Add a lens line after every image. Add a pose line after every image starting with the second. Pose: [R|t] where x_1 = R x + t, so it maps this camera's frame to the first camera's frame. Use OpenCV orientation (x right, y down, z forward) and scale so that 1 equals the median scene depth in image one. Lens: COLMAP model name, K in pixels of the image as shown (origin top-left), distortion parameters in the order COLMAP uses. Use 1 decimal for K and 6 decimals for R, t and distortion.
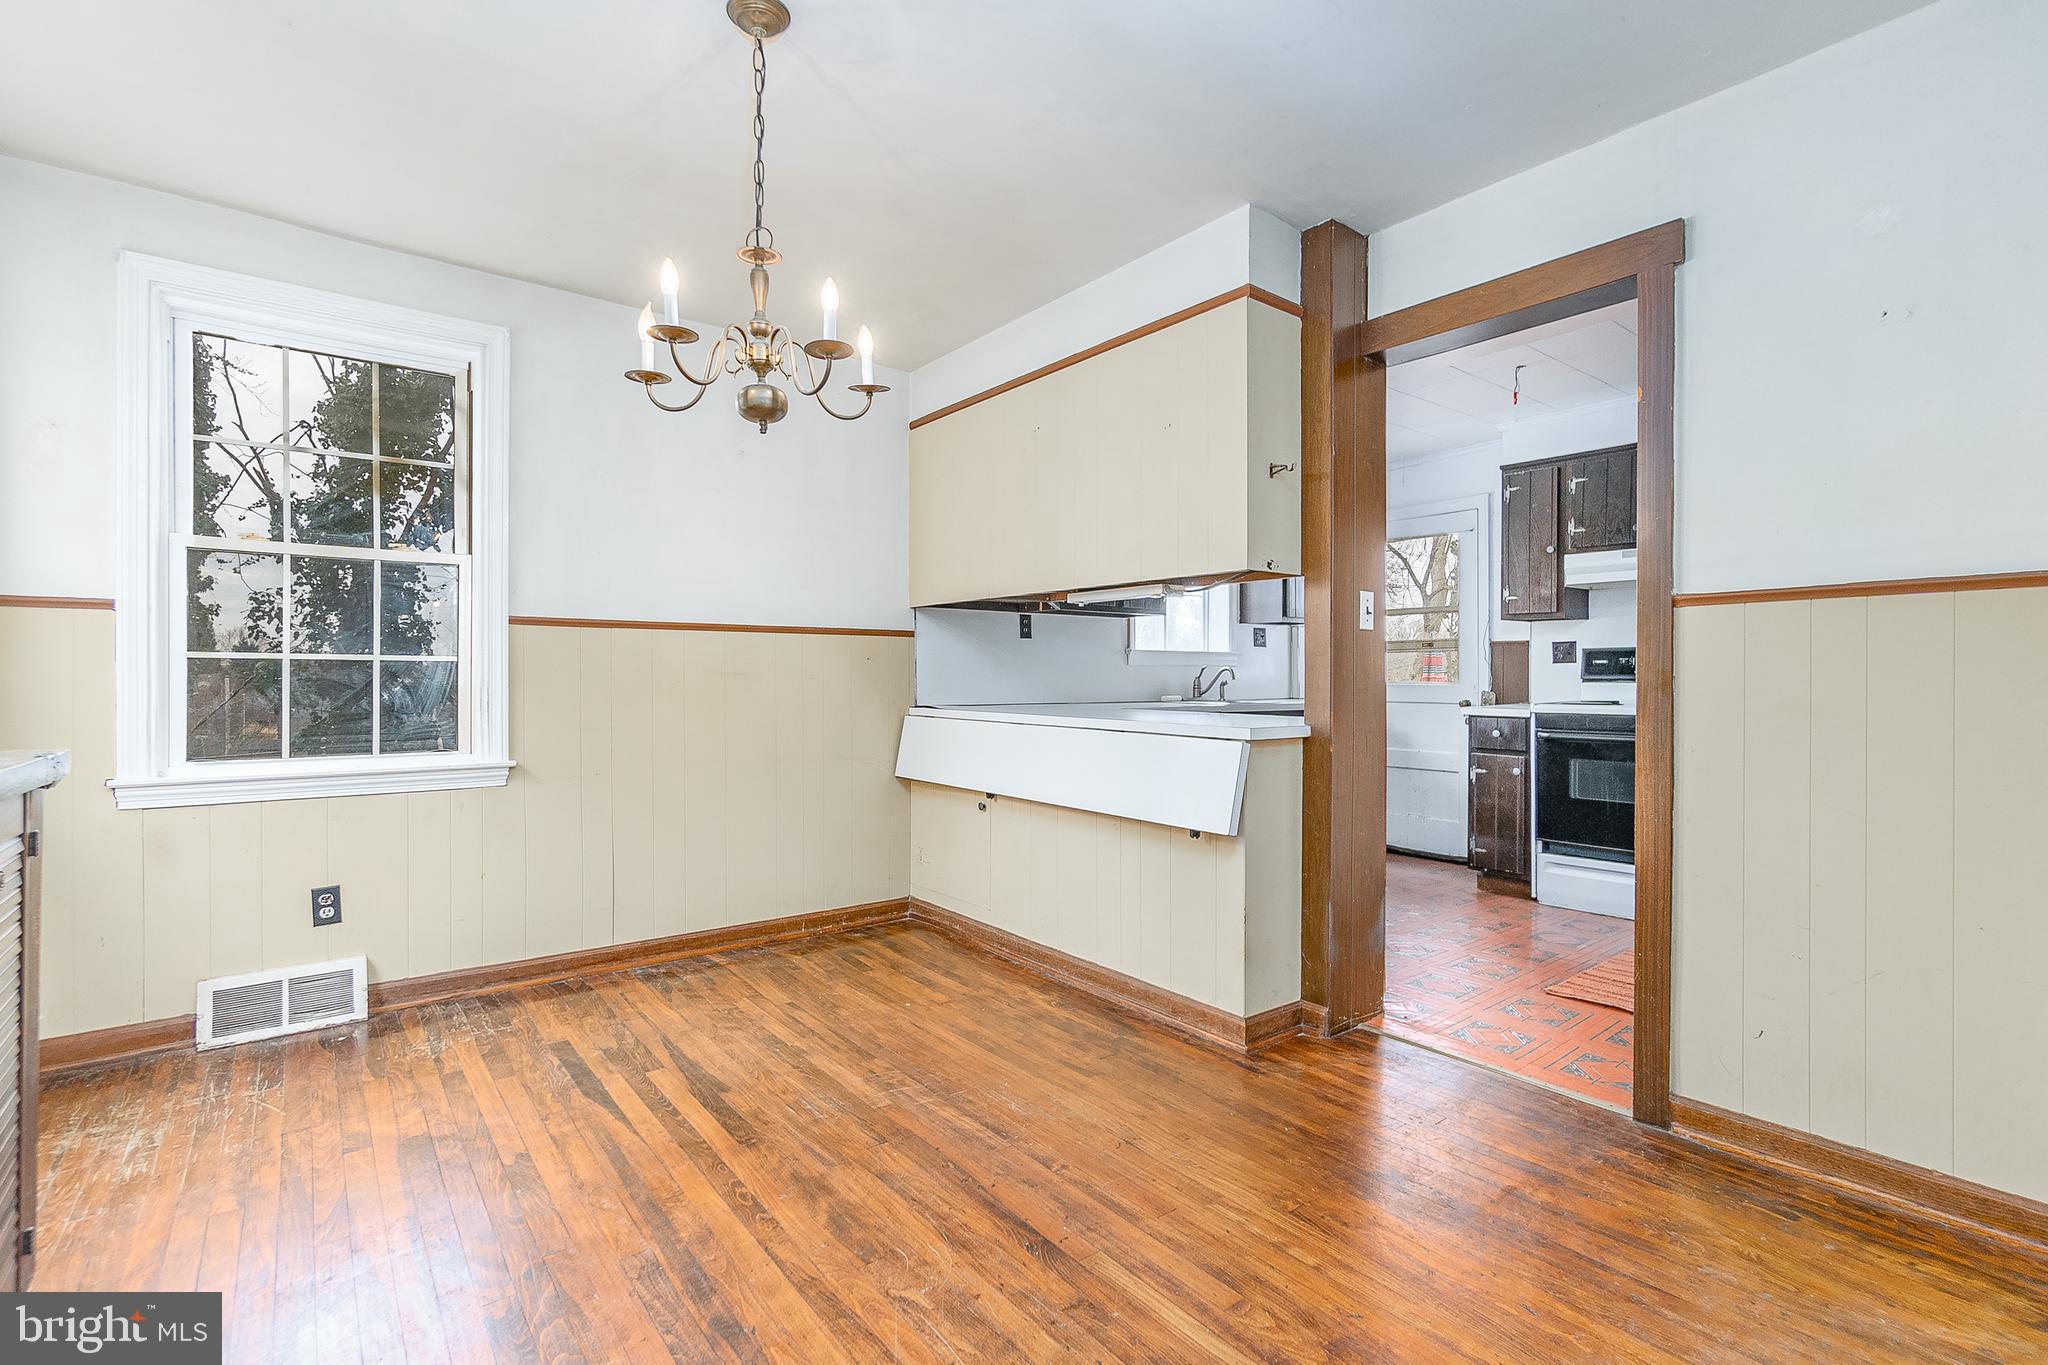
lens RADIAL K [[936.9, 0, 1024.0], [0, 936.9, 682.5], [0, 0, 1]] dist [-0.003584, -0.000008]
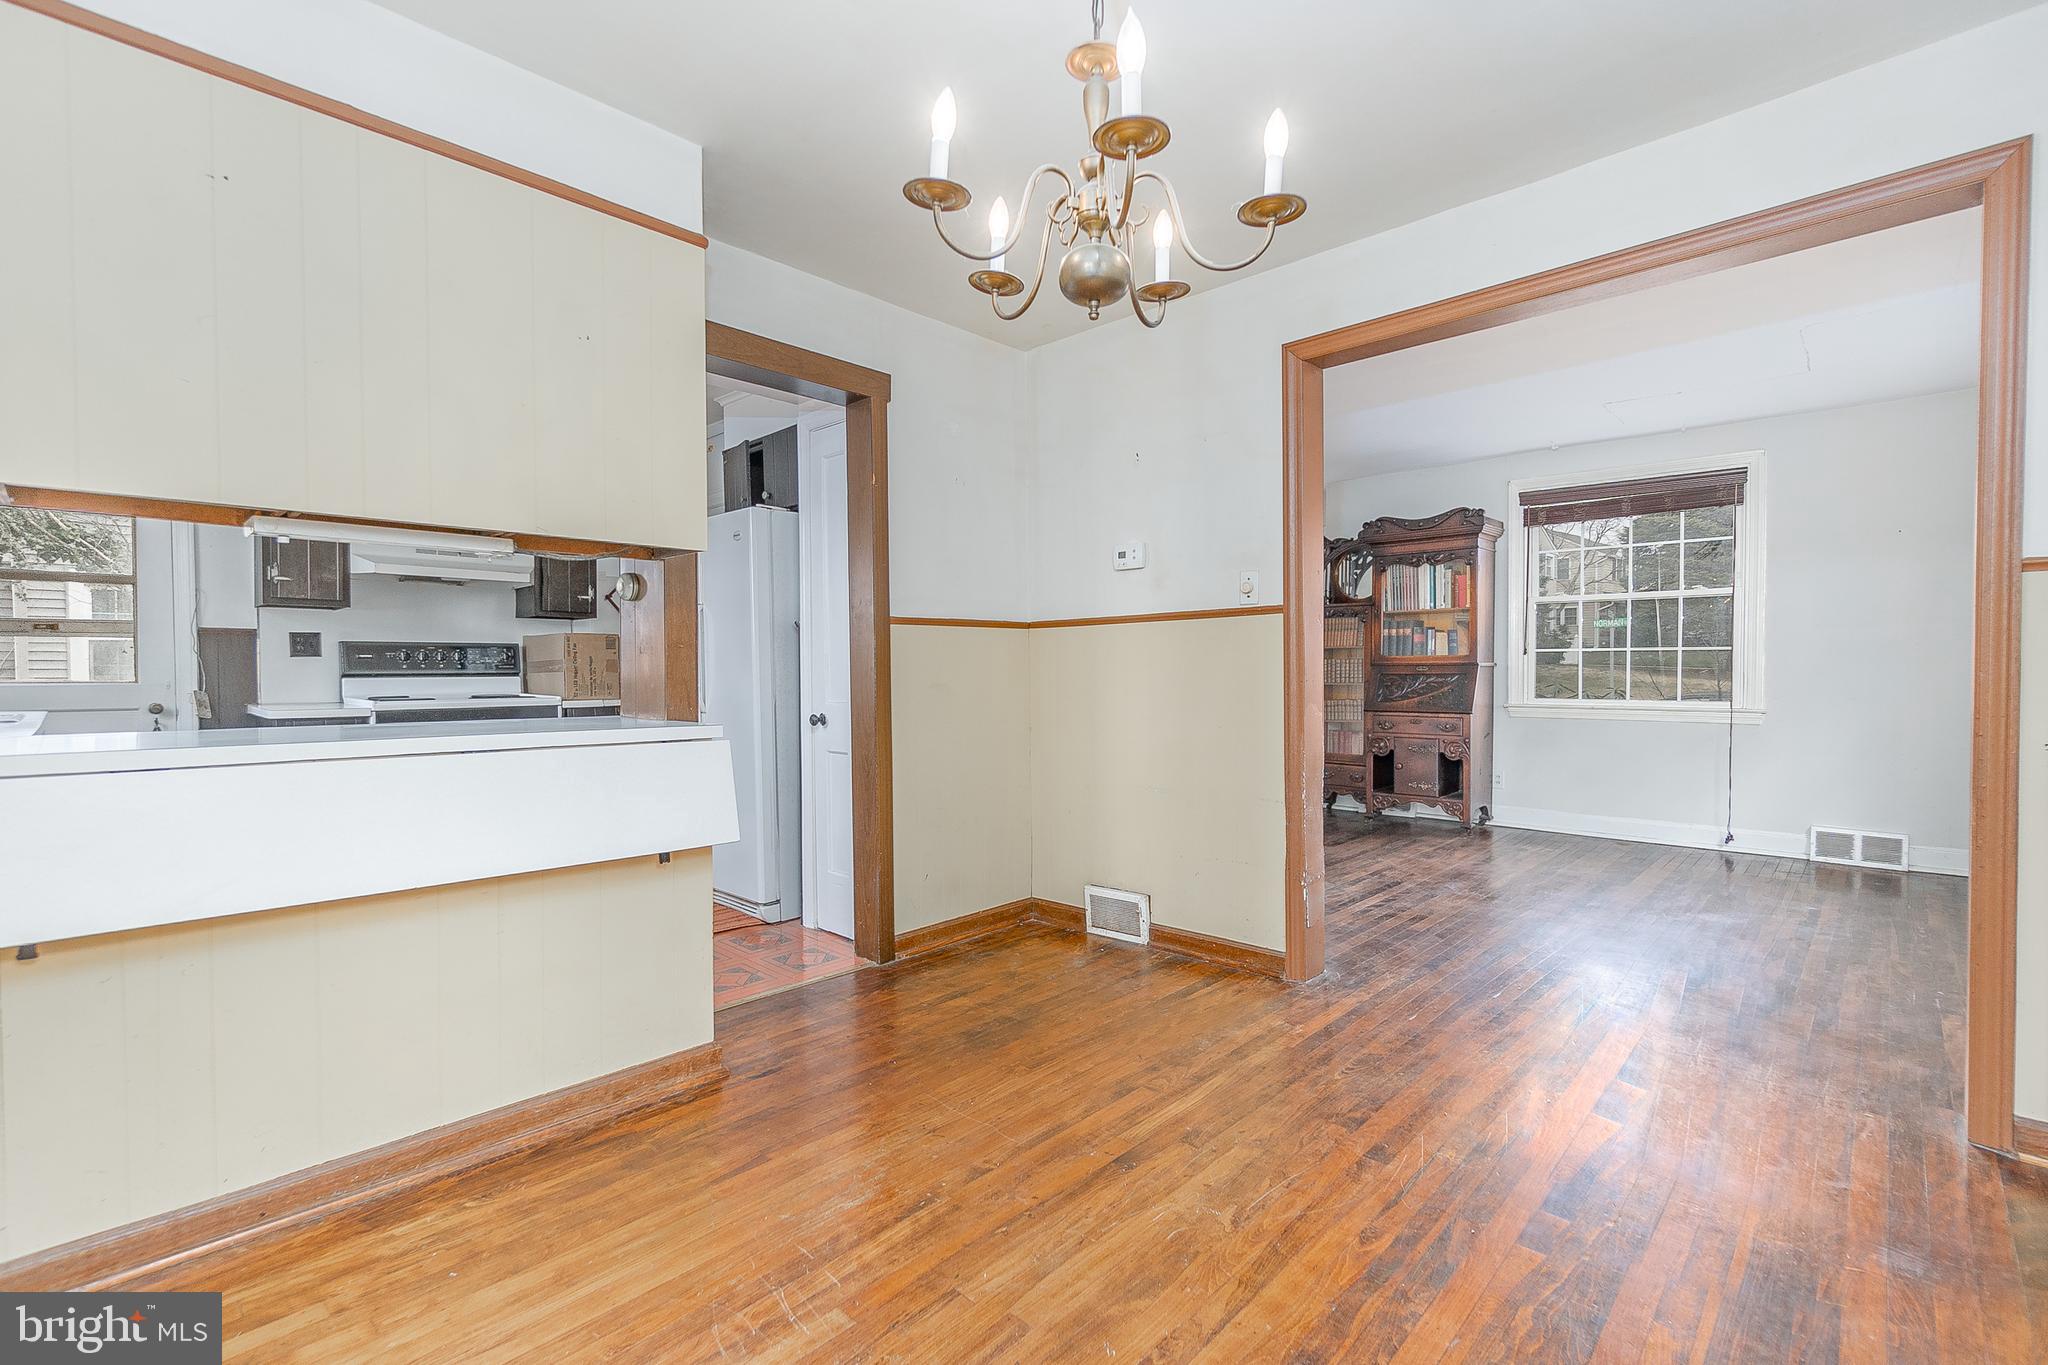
lens RADIAL K [[905.5, 0, 1019.7], [0, 905.5, 687.2], [0, 0, 1]] dist [-0.001604, 0.000000]
pose [[-0.140604, -0.019714, 0.989870, -0.583647], [0.012048, 0.999694, 0.021621, -0.003462], [-0.989993, 0.014966, -0.140323, 0.707298]]
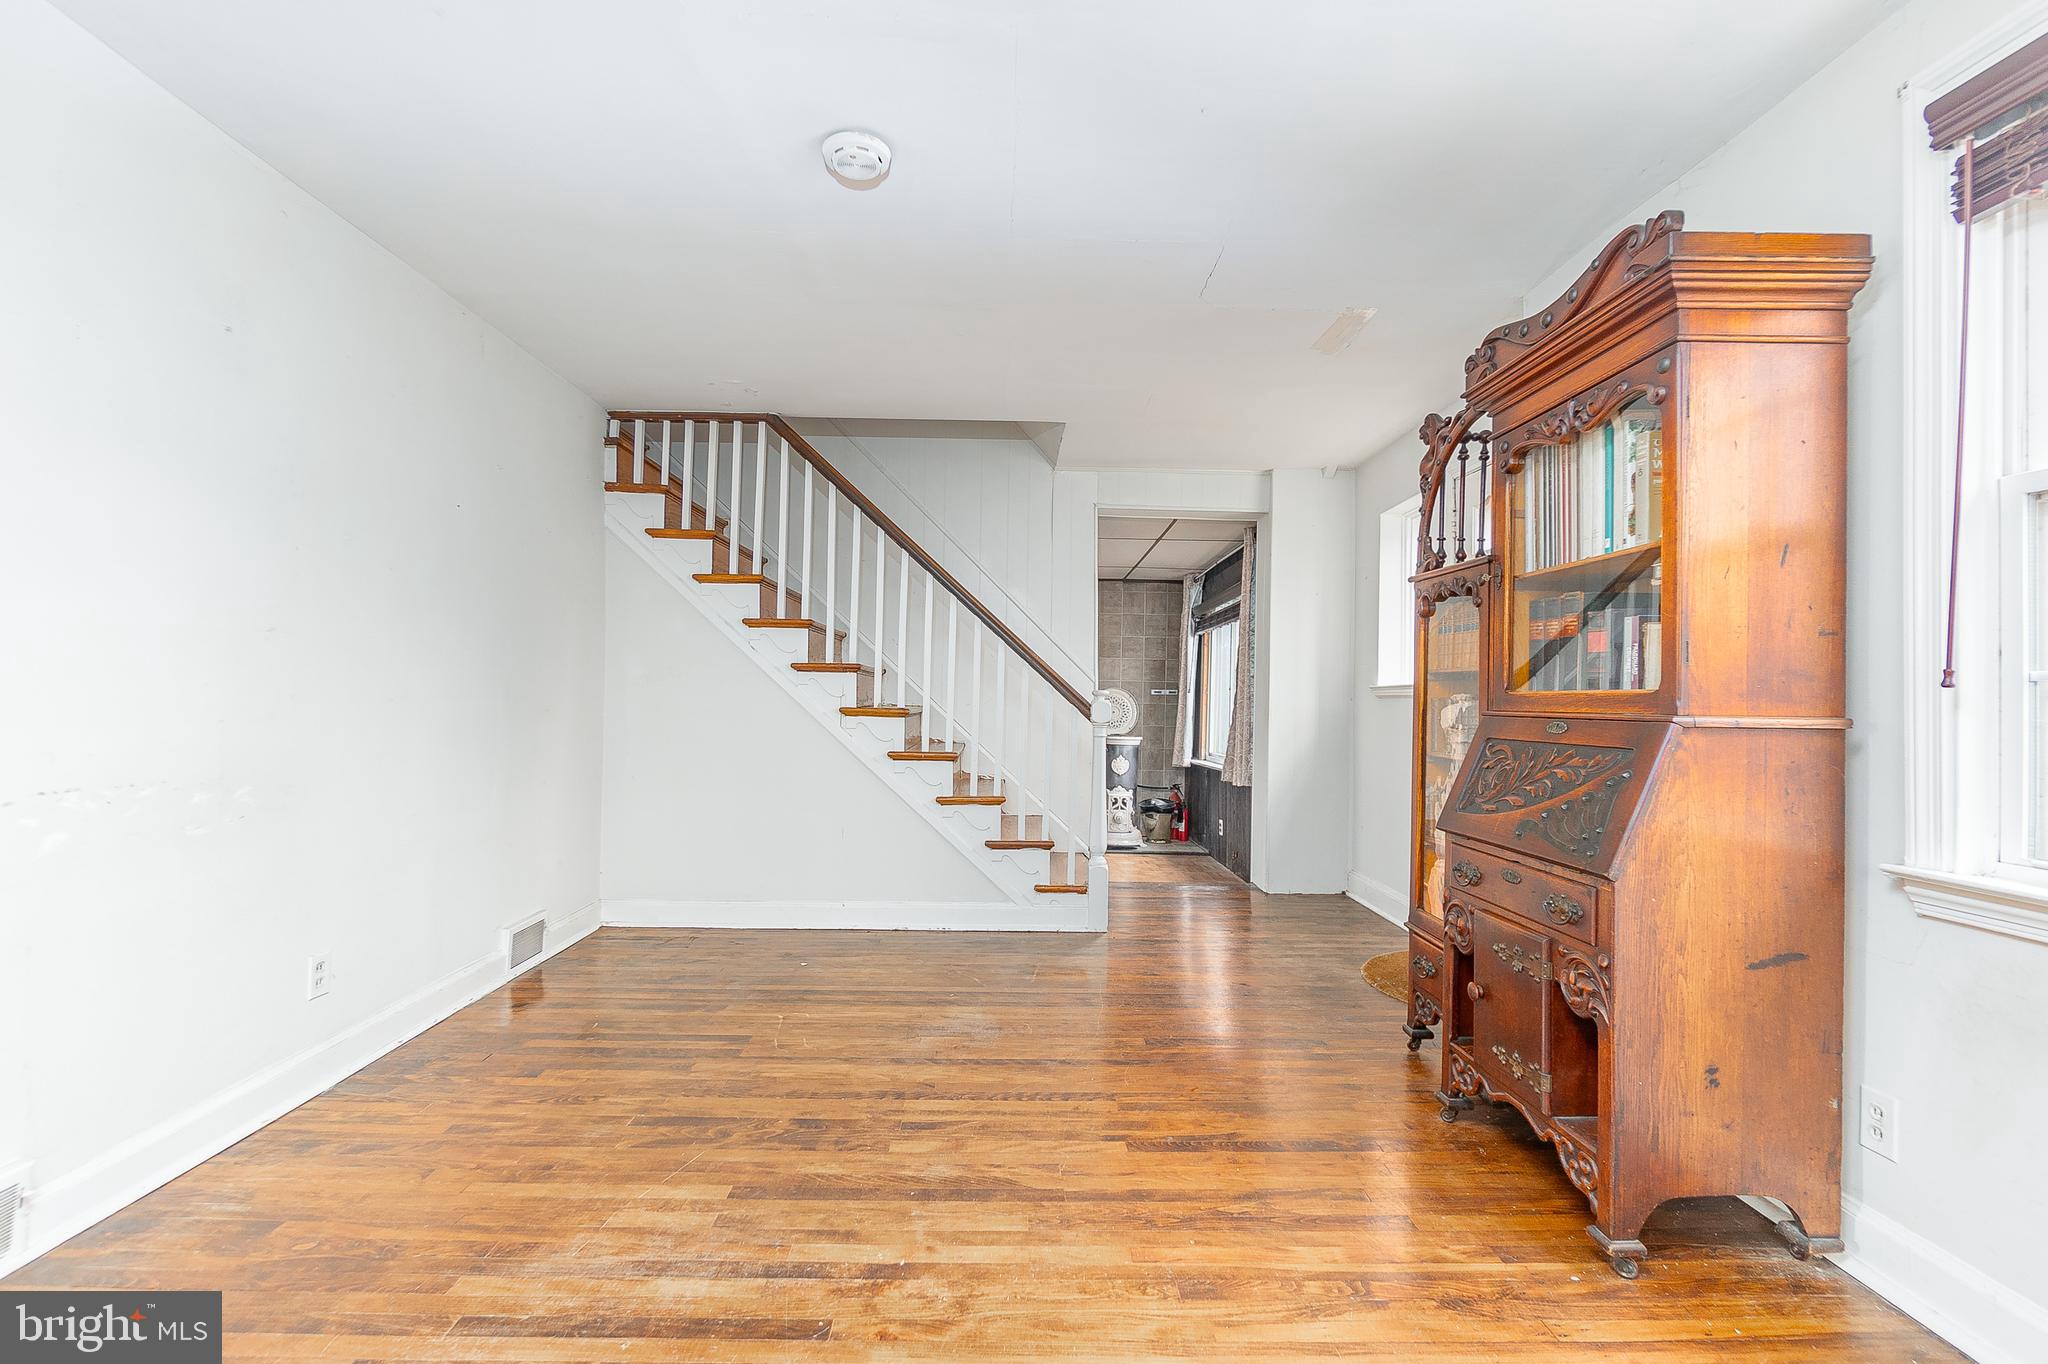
lens RADIAL K [[905.5, 0, 1019.7], [0, 905.5, 686.7], [0, 0, 1]] dist [-0.001604, 0.000000]
pose [[0.601272, 0.019267, 0.798812, 0.407093], [-0.010624, 0.999814, -0.016118, -0.006354], [-0.798973, 0.001205, 0.601365, -0.477294]]
